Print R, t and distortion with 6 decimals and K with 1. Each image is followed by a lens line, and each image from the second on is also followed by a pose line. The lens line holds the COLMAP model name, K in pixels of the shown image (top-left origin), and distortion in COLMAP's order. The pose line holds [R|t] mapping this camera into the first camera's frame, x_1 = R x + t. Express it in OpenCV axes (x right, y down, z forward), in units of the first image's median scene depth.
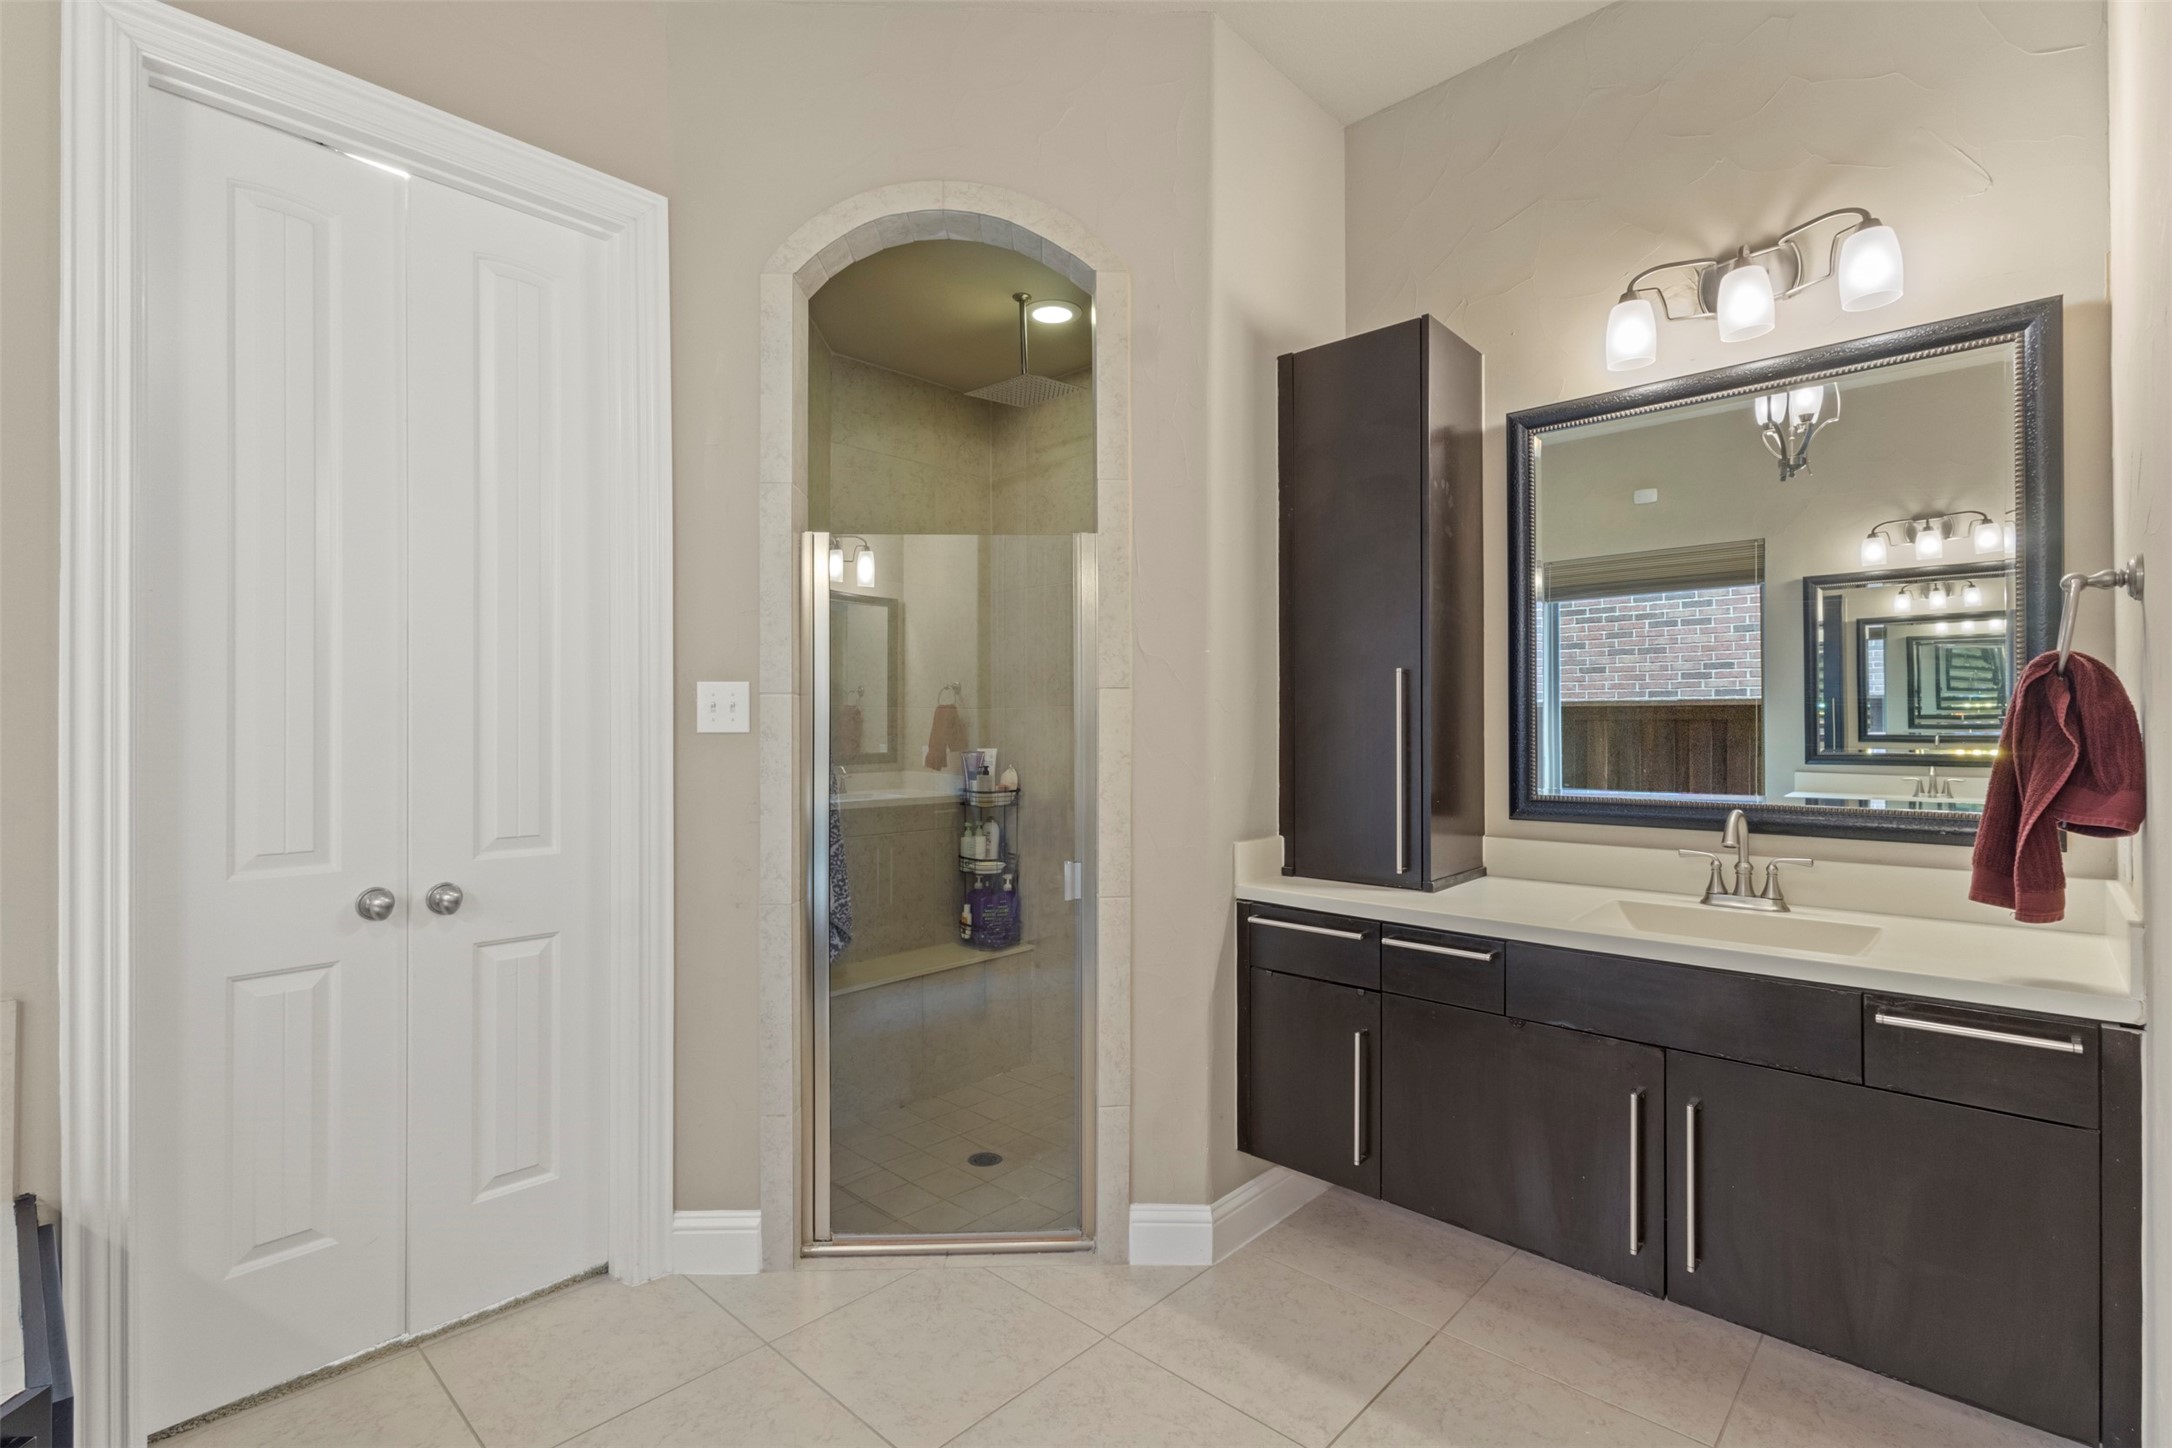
lens RADIAL K [[994.7, 0, 1081.5], [0, 994.7, 728.6], [0, 0, 1]] dist [0.005446, 0.000063]
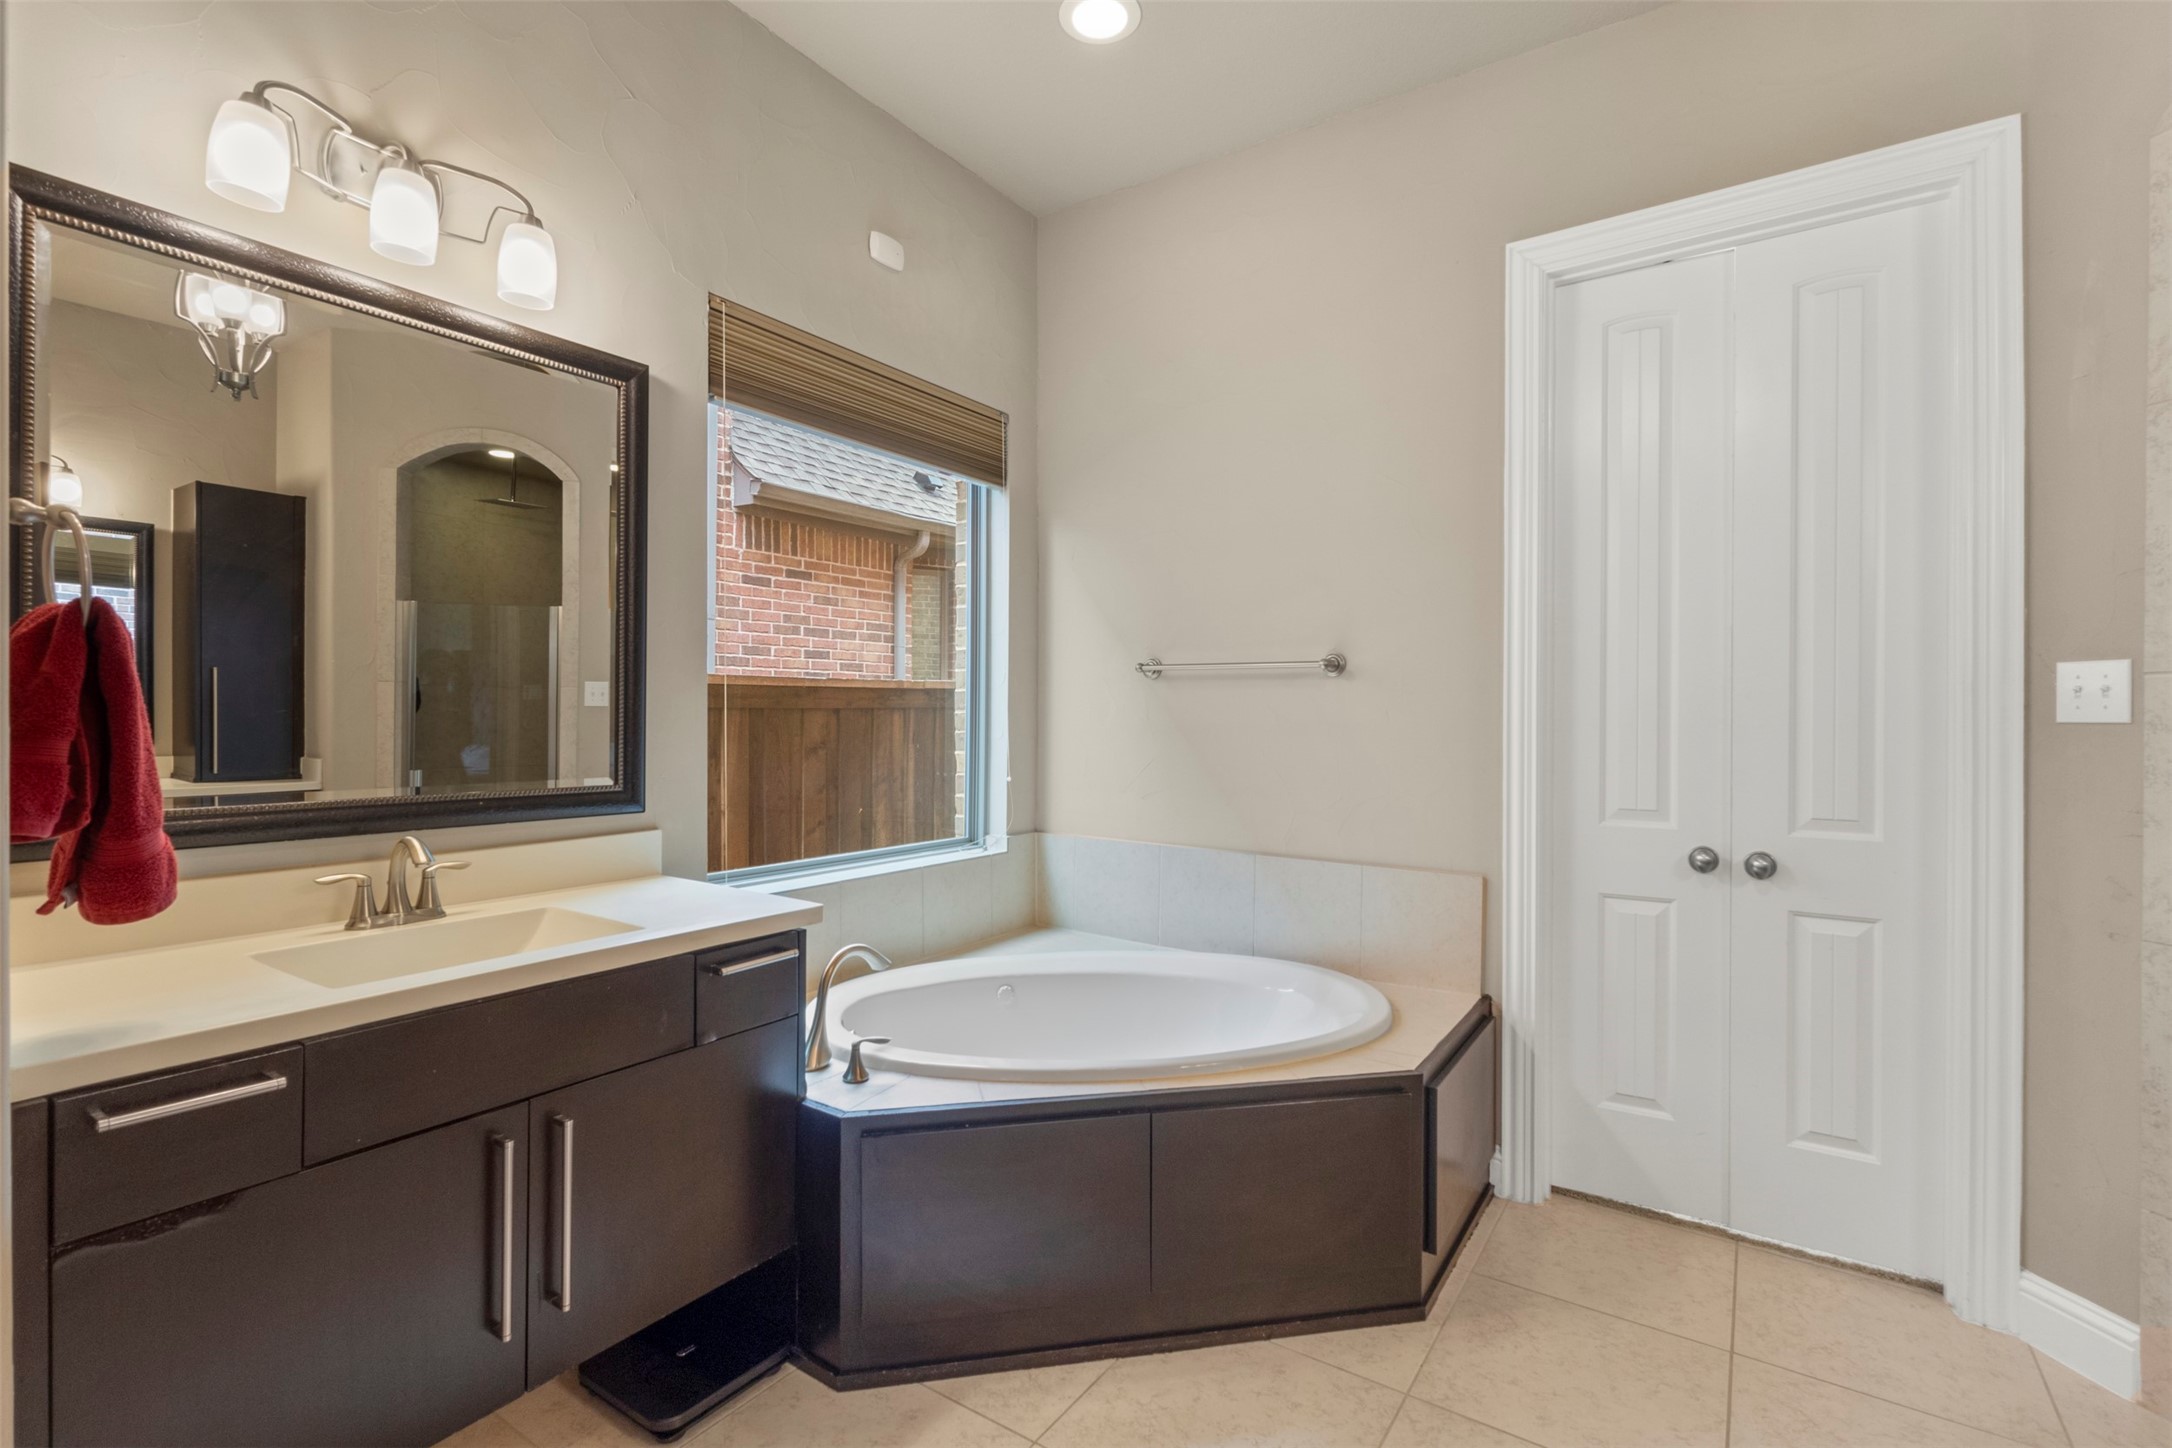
lens RADIAL K [[994.7, 0, 1077.6], [0, 994.7, 716.8], [0, 0, 1]] dist [0.005446, 0.000063]
pose [[0.163567, 0.003509, -0.986526, 0.348216], [-0.003111, 0.999991, 0.003041, -0.000511], [0.986527, 0.002572, 0.163576, 0.039790]]
